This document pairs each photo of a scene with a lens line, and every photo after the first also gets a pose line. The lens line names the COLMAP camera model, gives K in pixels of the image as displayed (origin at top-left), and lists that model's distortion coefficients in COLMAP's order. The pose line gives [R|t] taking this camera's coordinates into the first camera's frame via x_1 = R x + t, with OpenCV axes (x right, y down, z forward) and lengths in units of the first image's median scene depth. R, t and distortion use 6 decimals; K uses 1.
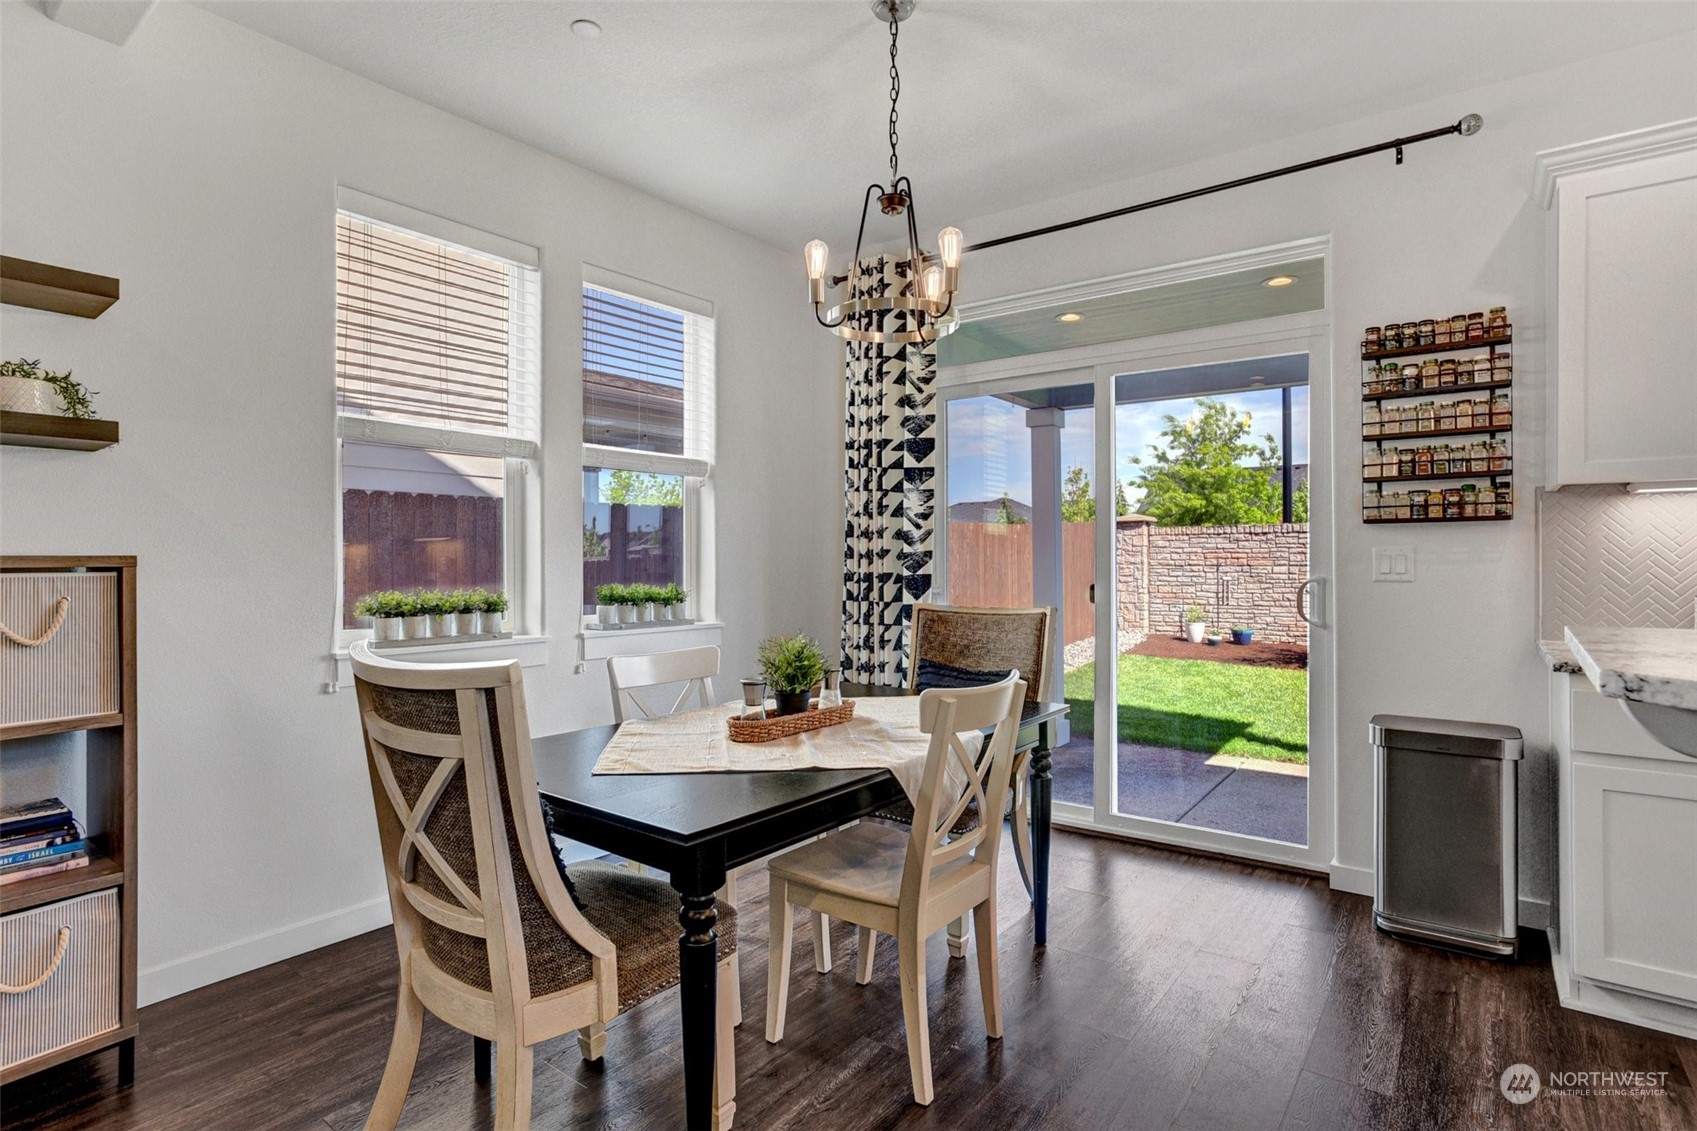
lens RADIAL K [[847.2, 0, 847.1], [0, 847.2, 554.1], [0, 0, 1]] dist [-0.040484, 0.006174]
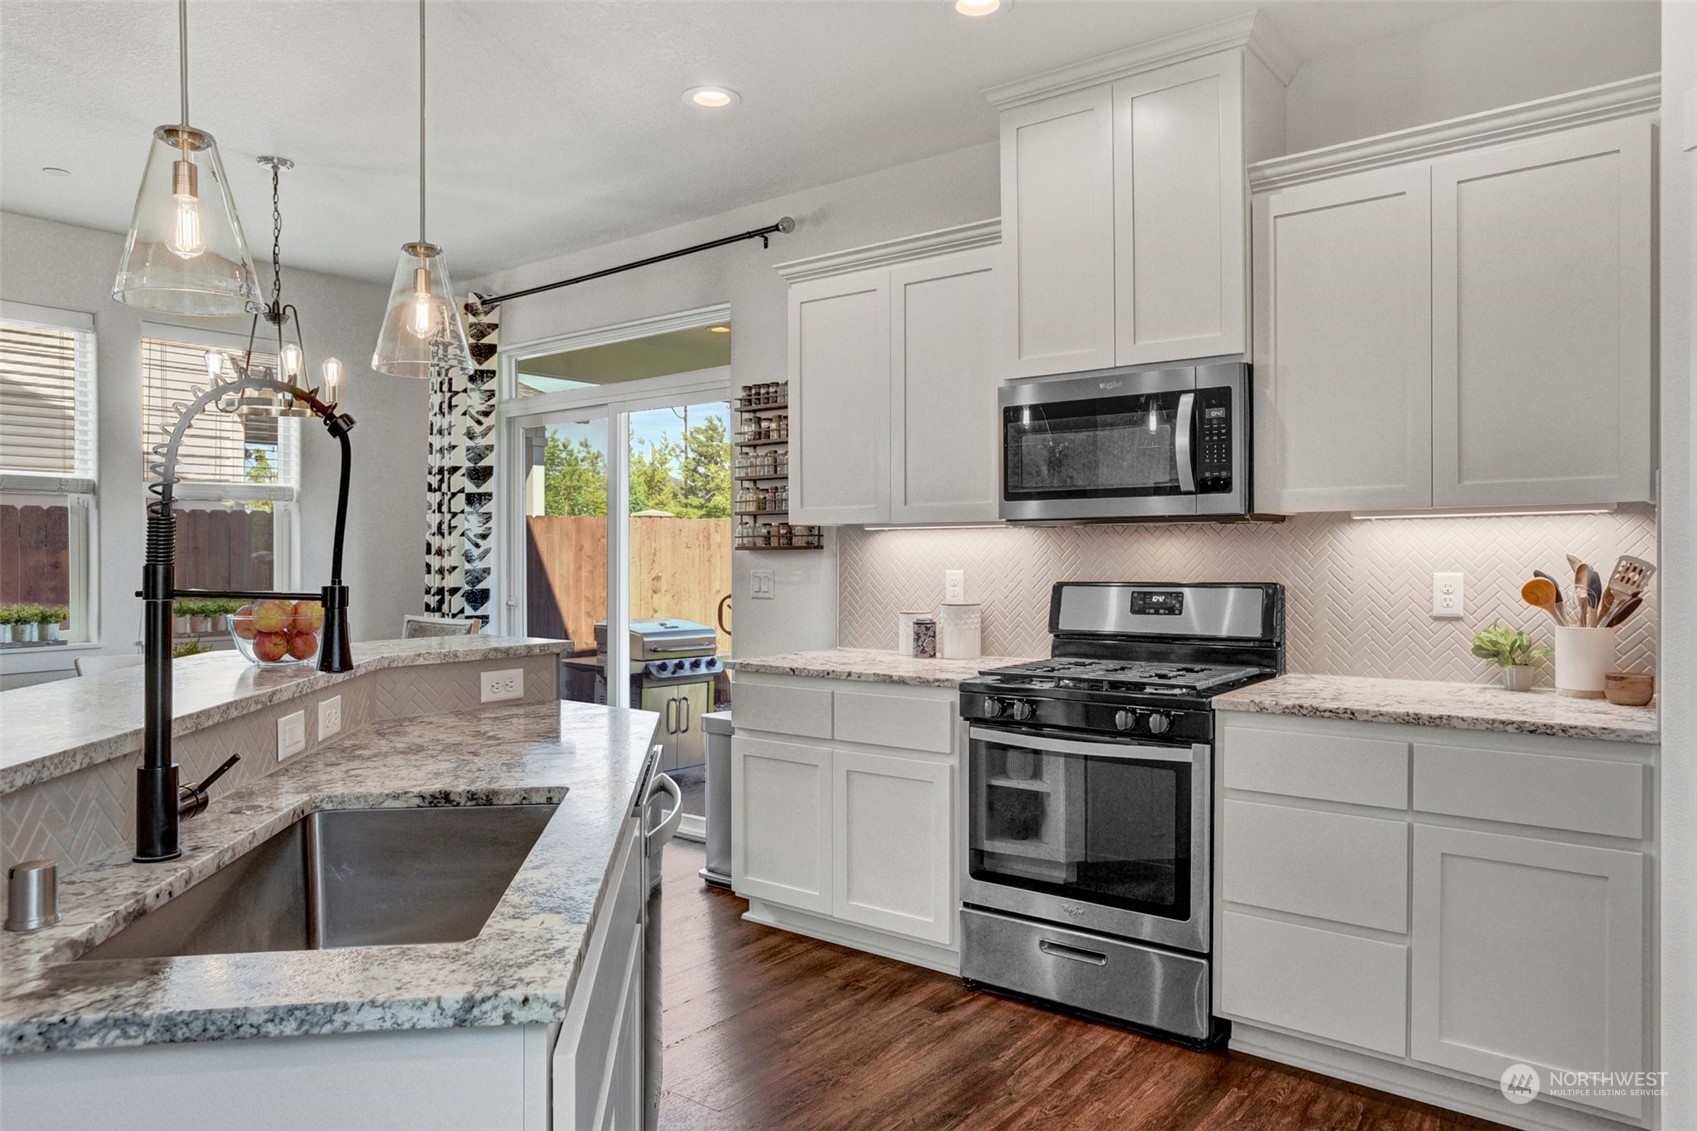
lens RADIAL K [[1131.4, 0, 855.2], [0, 1131.4, 554.0], [0, 0, 1]] dist [-0.006611, -0.001571]
pose [[0.999405, -0.001093, -0.034474, 0.628379], [0.001356, 0.999970, 0.007602, -0.032192], [0.034465, -0.007645, 0.999377, -0.463795]]
